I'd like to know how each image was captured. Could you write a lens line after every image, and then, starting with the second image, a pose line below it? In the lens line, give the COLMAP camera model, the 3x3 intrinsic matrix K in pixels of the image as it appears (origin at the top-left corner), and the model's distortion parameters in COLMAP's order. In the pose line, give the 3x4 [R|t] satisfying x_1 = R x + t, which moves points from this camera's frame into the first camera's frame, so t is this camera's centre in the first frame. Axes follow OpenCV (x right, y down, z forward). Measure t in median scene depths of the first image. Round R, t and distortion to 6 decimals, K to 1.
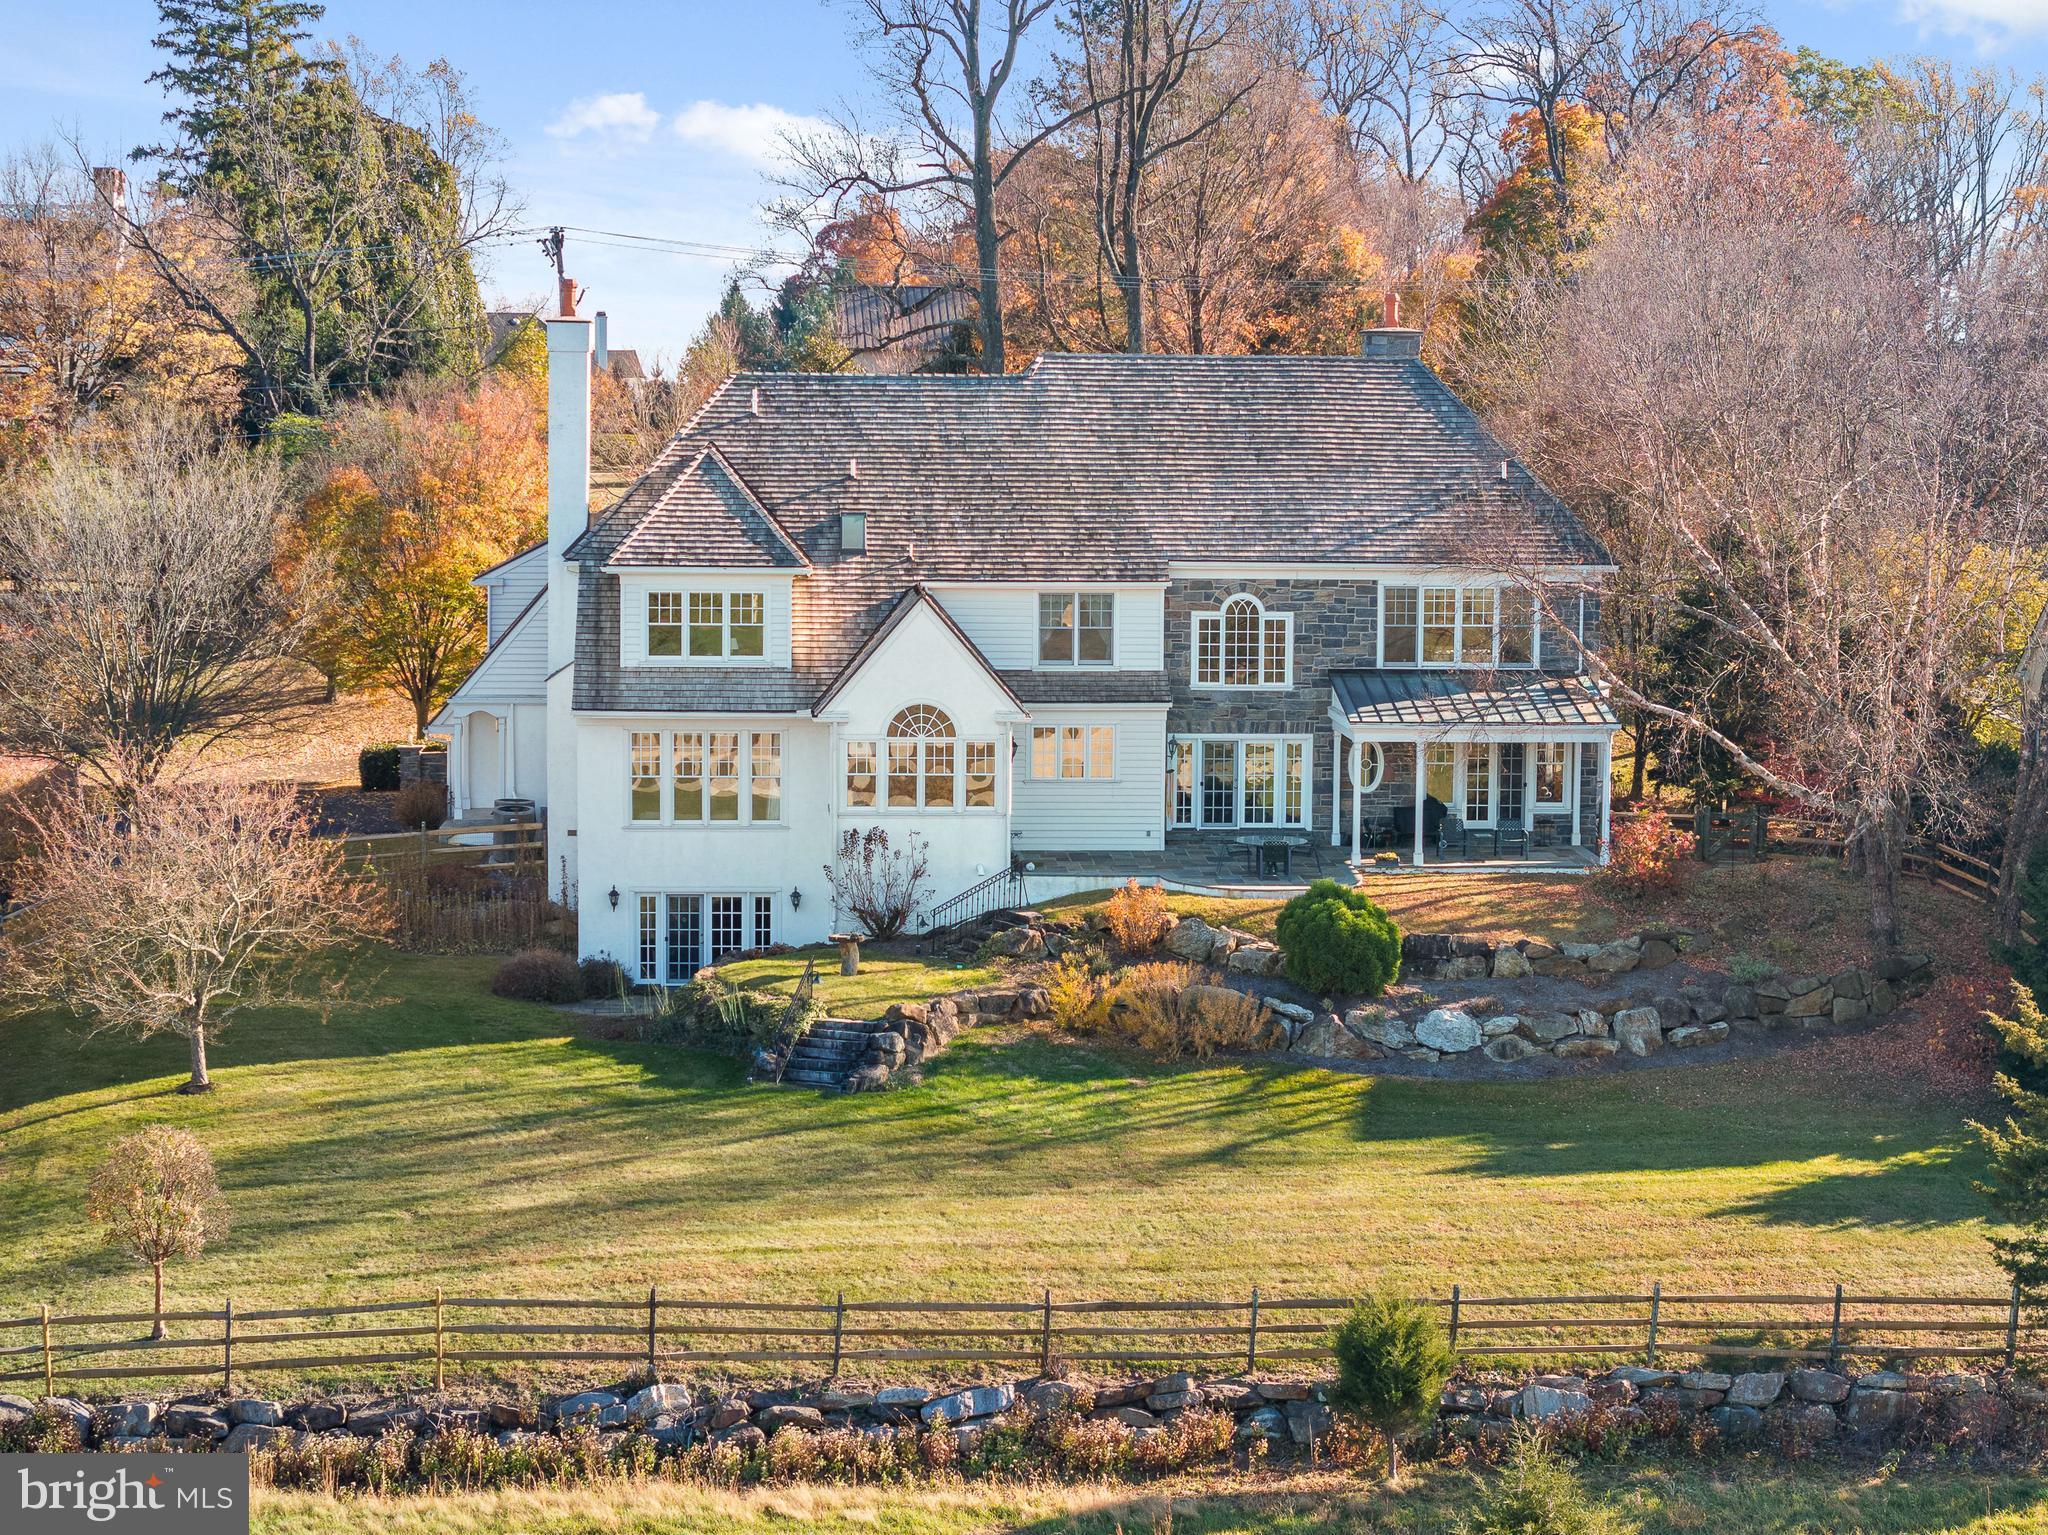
lens RADIAL K [[4150.4, 0, 1063.2], [0, 4150.4, 764.3], [0, 0, 1]] dist [-0.244886, 2.010050]
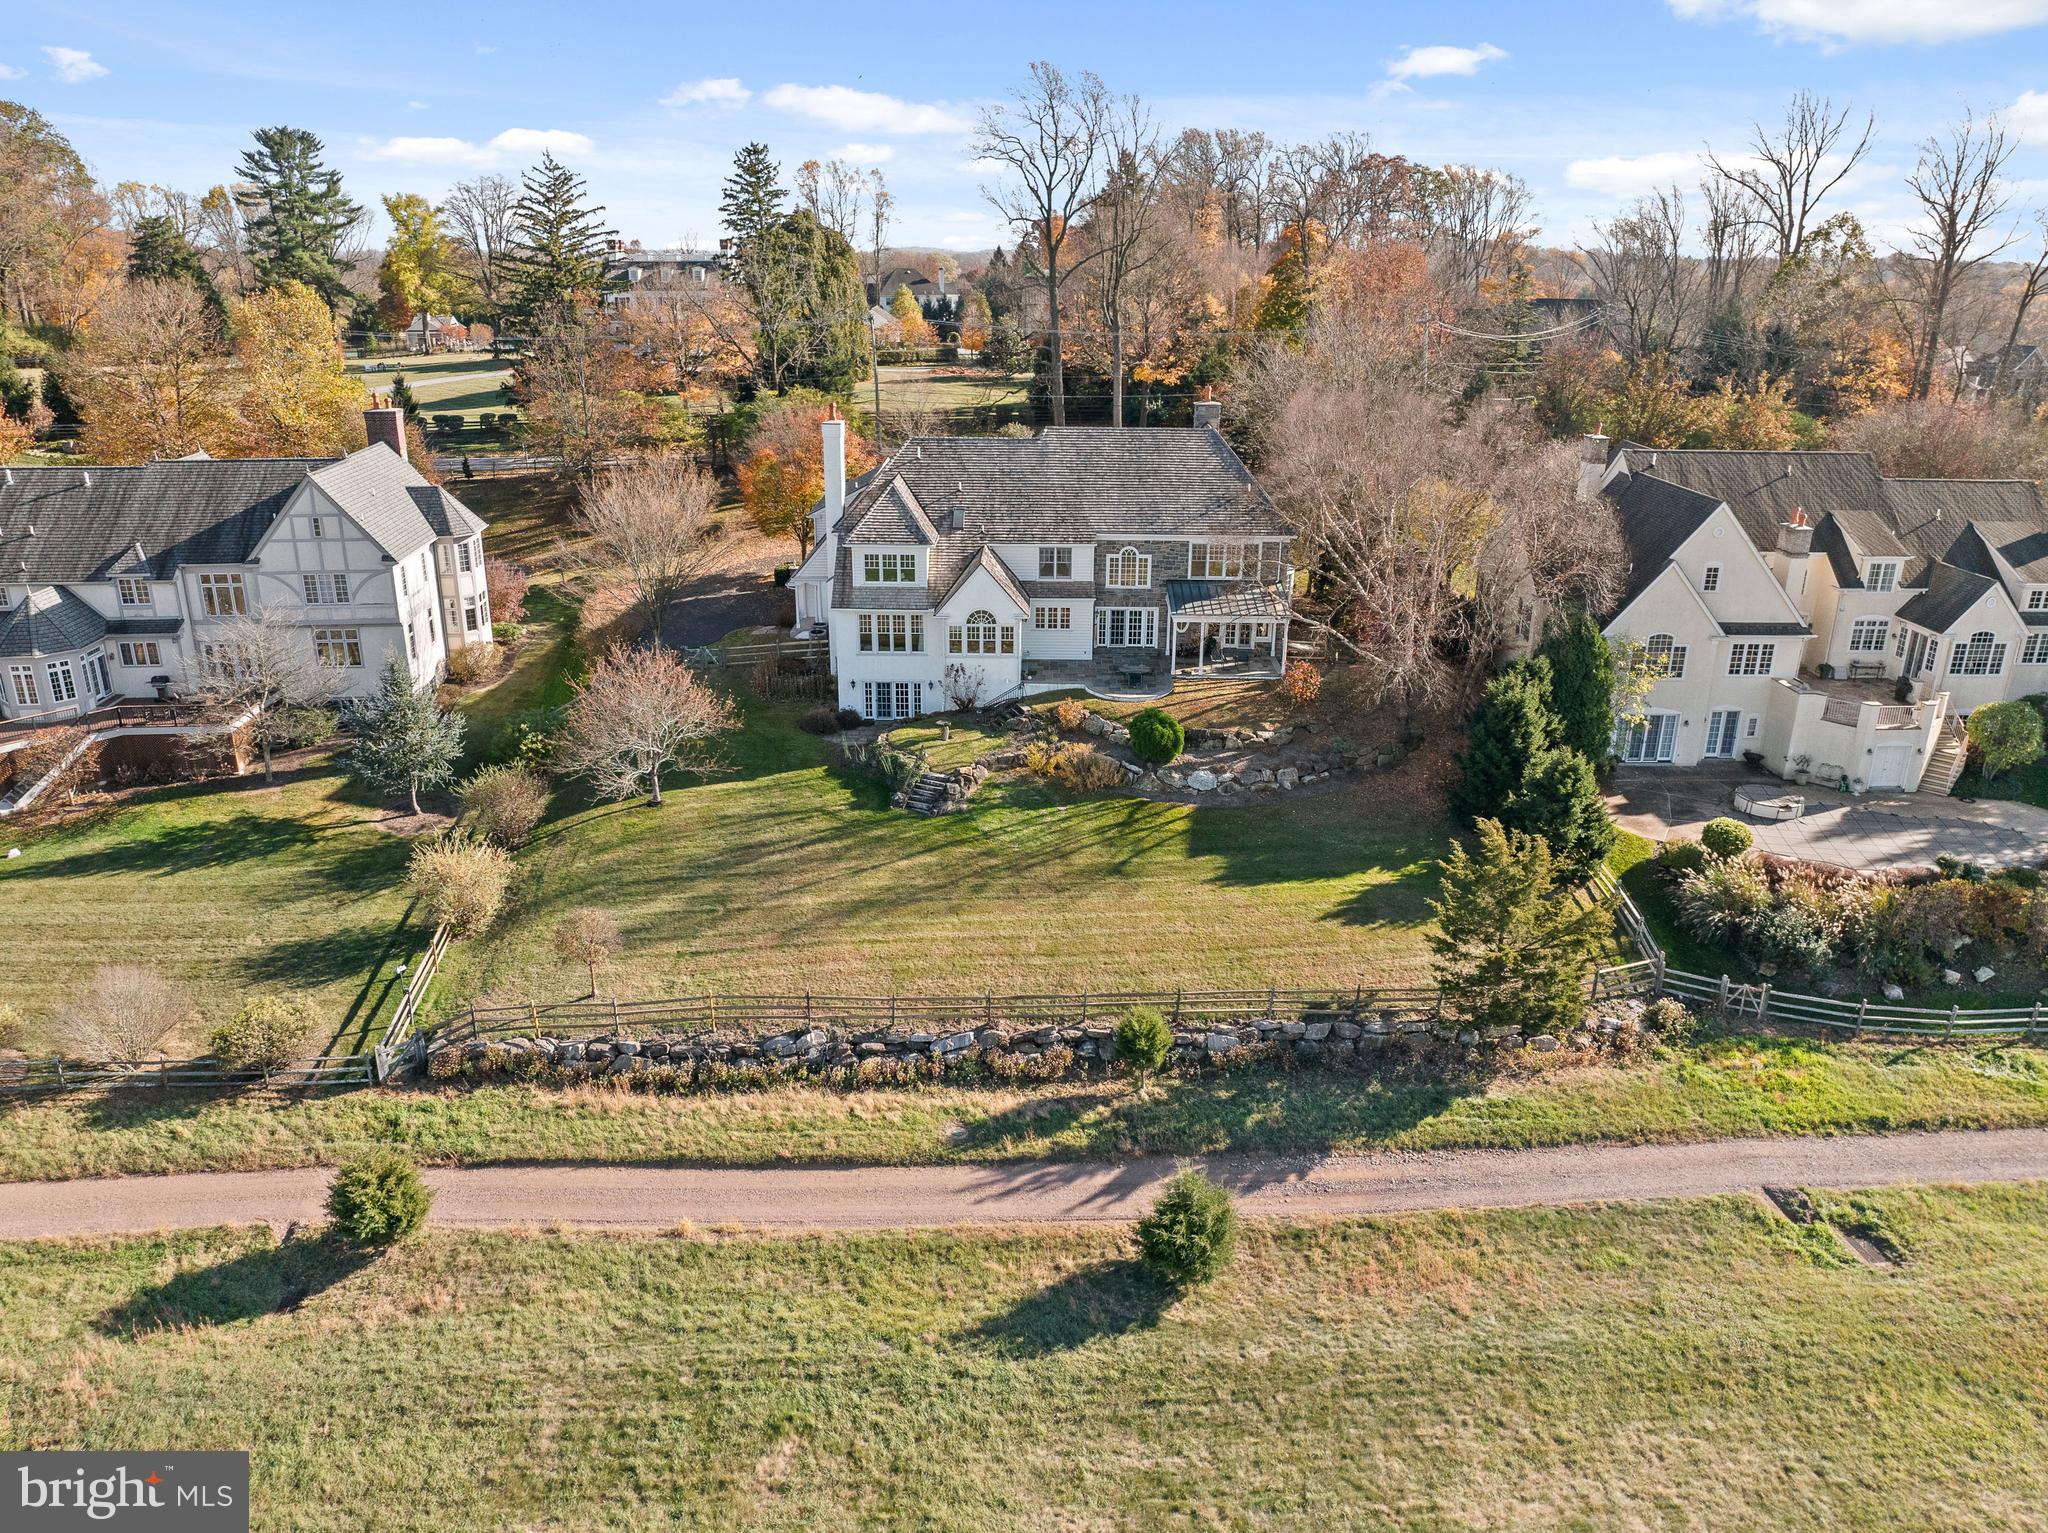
lens RADIAL K [[1445.0, 0, 1022.9], [0, 1445.0, 755.2], [0, 0, 1]] dist [-0.028437, -0.027181]
pose [[0.997056, 0.024263, -0.072736, 0.047118], [-0.005731, 0.969544, 0.244849, -0.128261], [0.076462, -0.243712, 0.966829, 0.208125]]
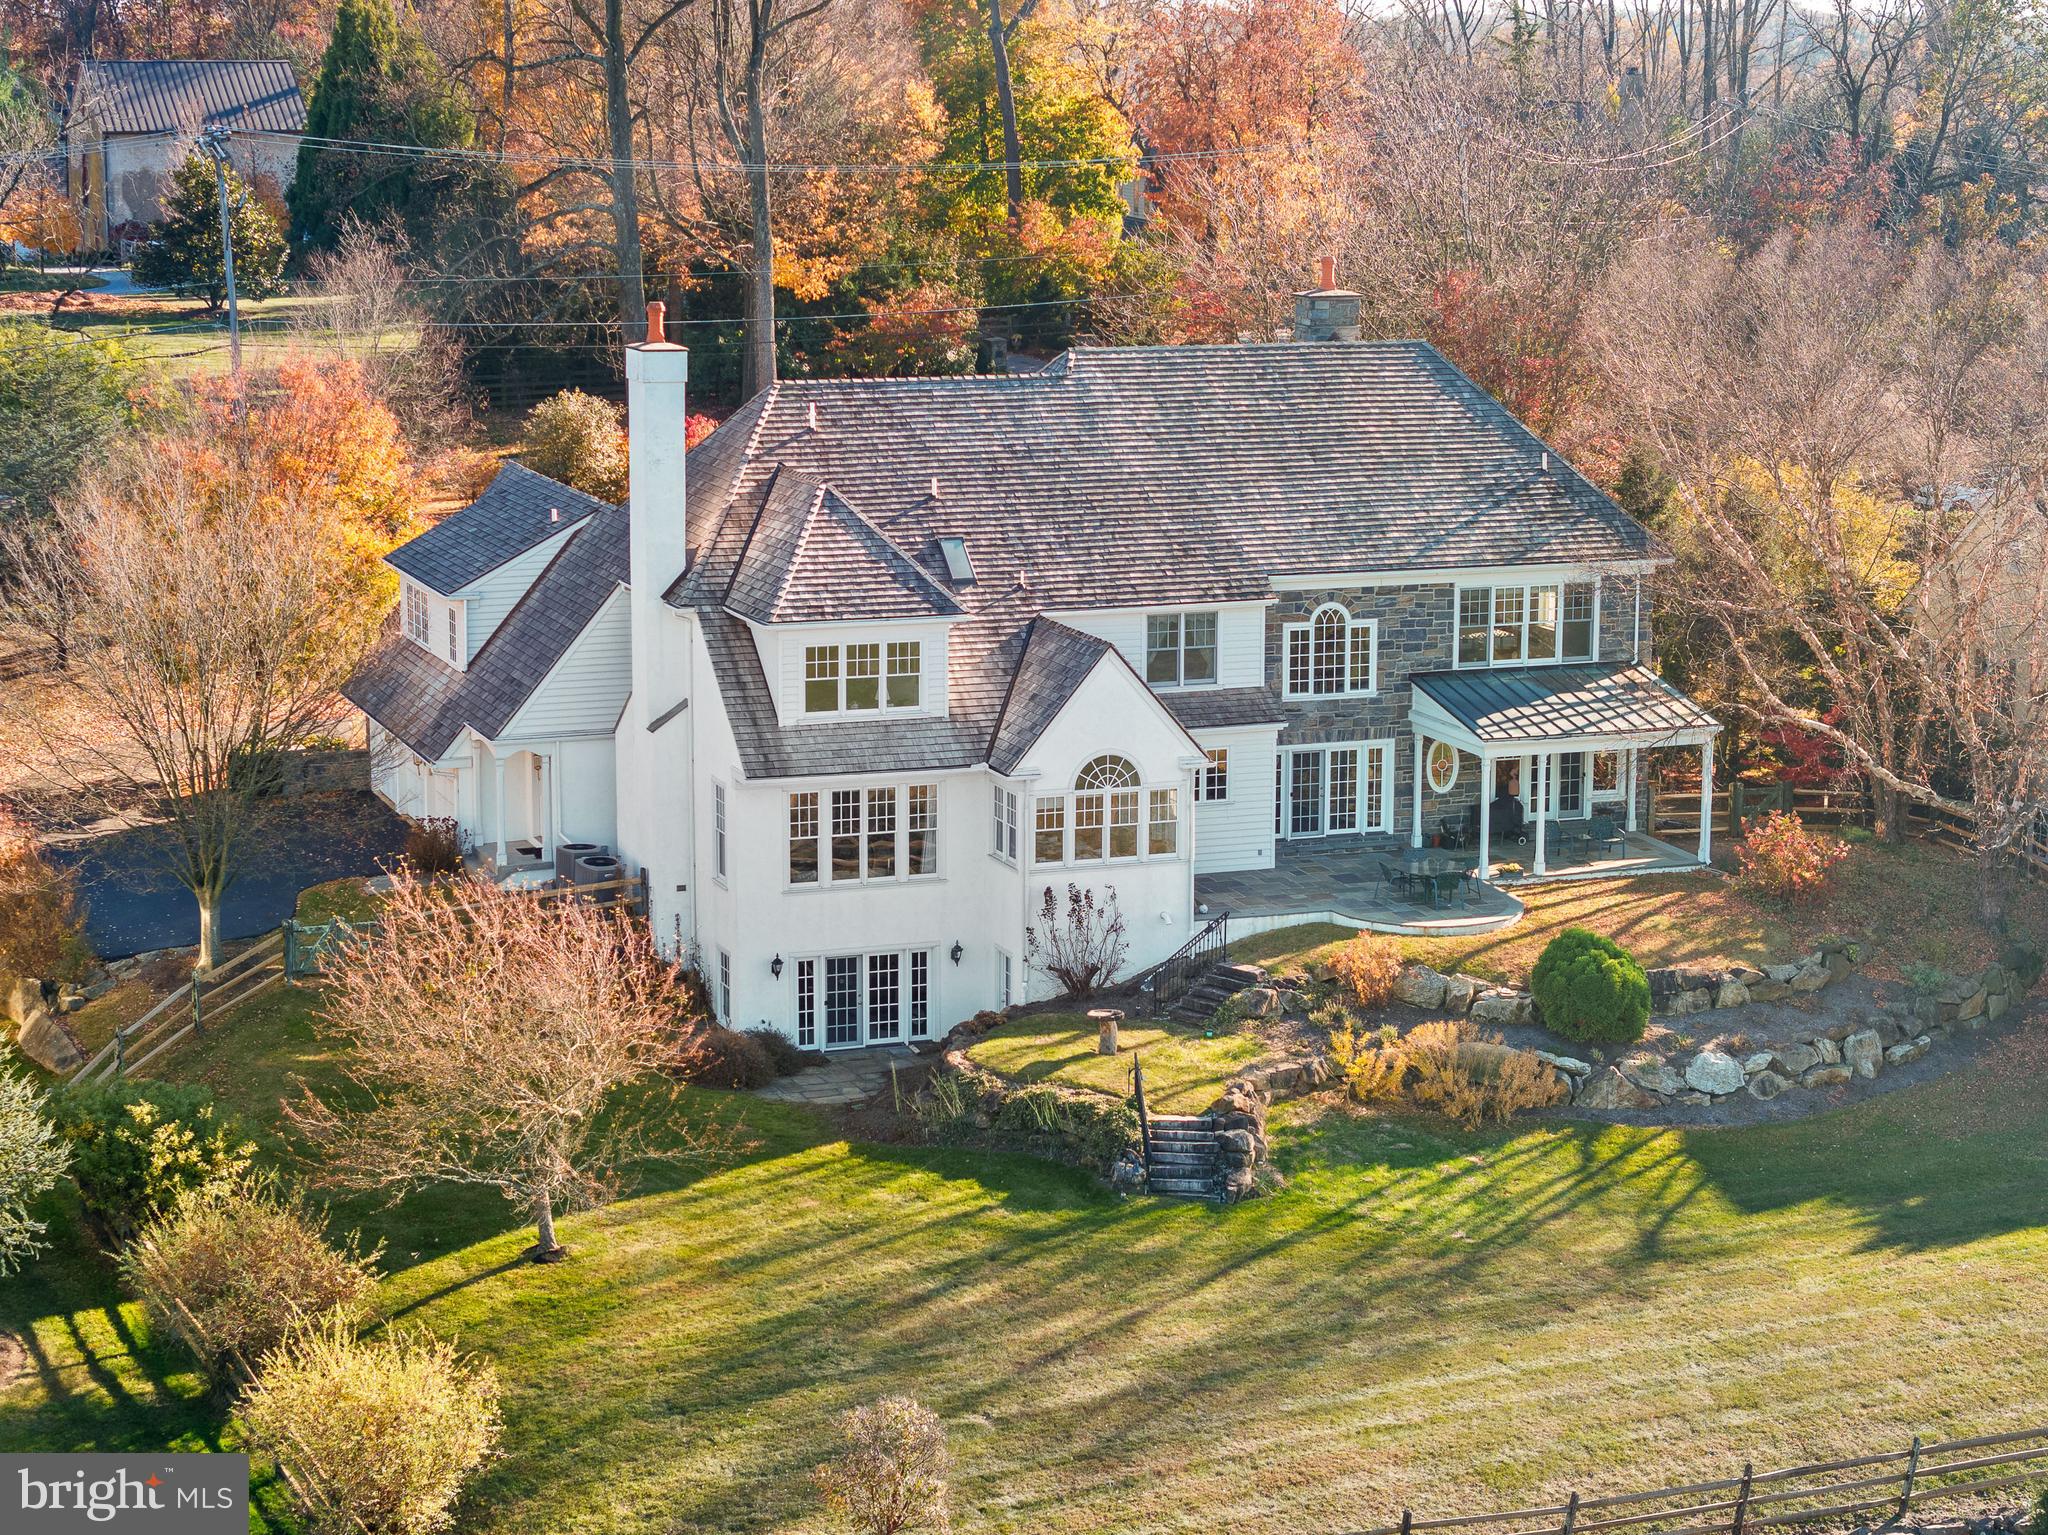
lens RADIAL K [[4150.4, 0, 1063.2], [0, 4150.4, 764.3], [0, 0, 1]] dist [-0.244886, 2.010050]
pose [[0.957560, -0.056712, 0.282601, -0.311424], [0.031222, 0.995092, 0.093903, -0.101407], [-0.286539, -0.081095, 0.954630, 0.070434]]
